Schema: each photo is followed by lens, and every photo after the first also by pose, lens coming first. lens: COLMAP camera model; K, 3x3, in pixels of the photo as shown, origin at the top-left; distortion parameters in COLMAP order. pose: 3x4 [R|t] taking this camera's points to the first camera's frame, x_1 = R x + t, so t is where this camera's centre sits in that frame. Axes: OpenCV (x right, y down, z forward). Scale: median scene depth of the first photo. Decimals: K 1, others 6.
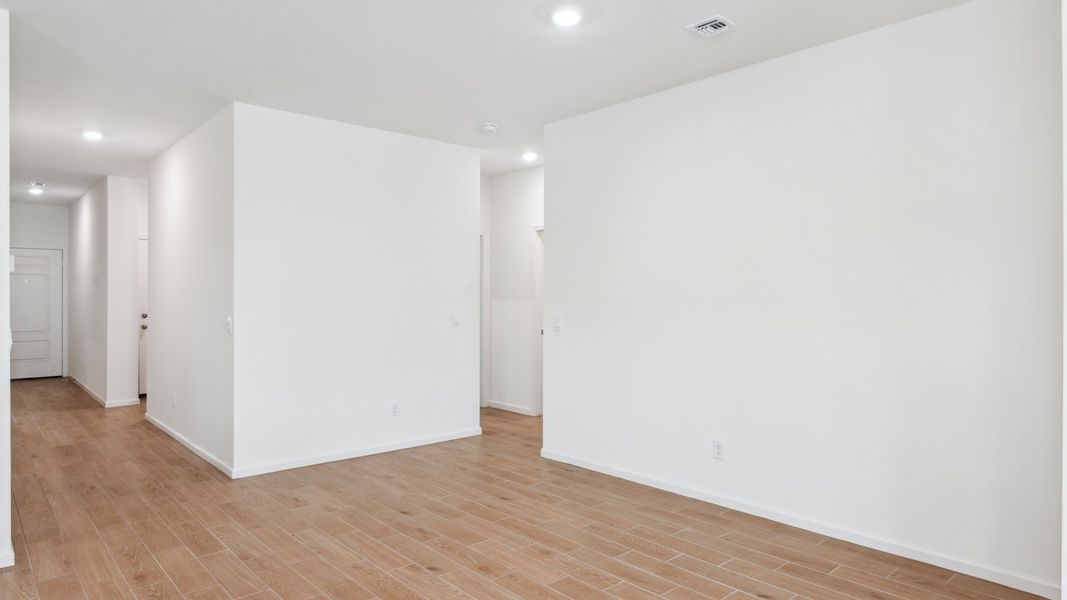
lens RADIAL K [[633.8, 0, 533.3], [0, 633.8, 299.5], [0, 0, 1]] dist [0.000248, -0.001983]
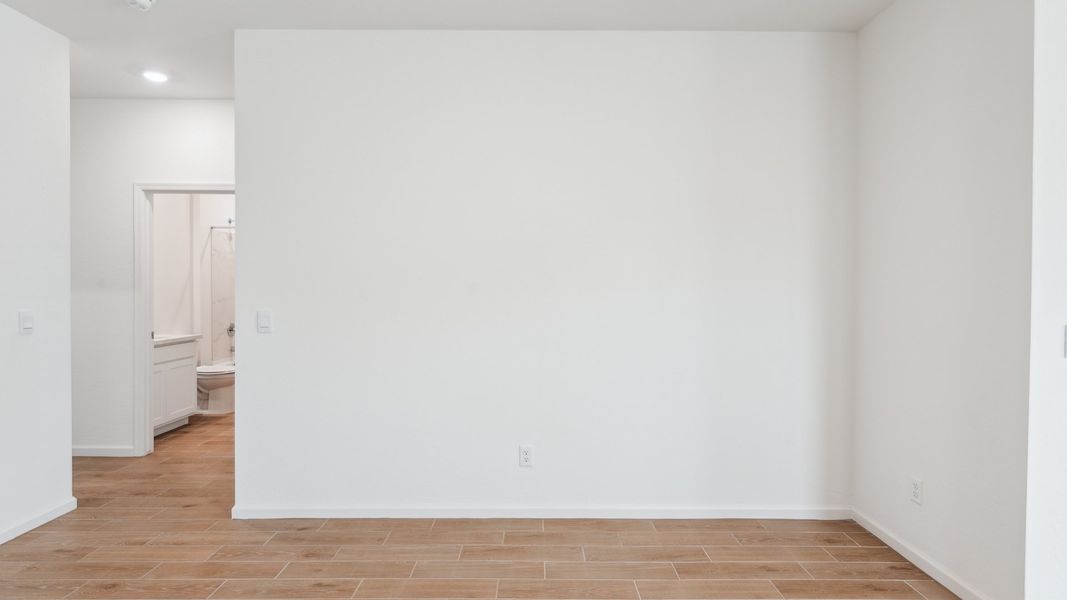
lens RADIAL K [[547.3, 0, 533.5], [0, 547.3, 294.4], [0, 0, 1]] dist [-0.001718, -0.000541]
pose [[0.671175, -0.014994, 0.741148, -0.251336], [0.006544, 0.999876, 0.014302, -0.000005], [-0.741270, -0.004749, 0.671190, 0.454375]]
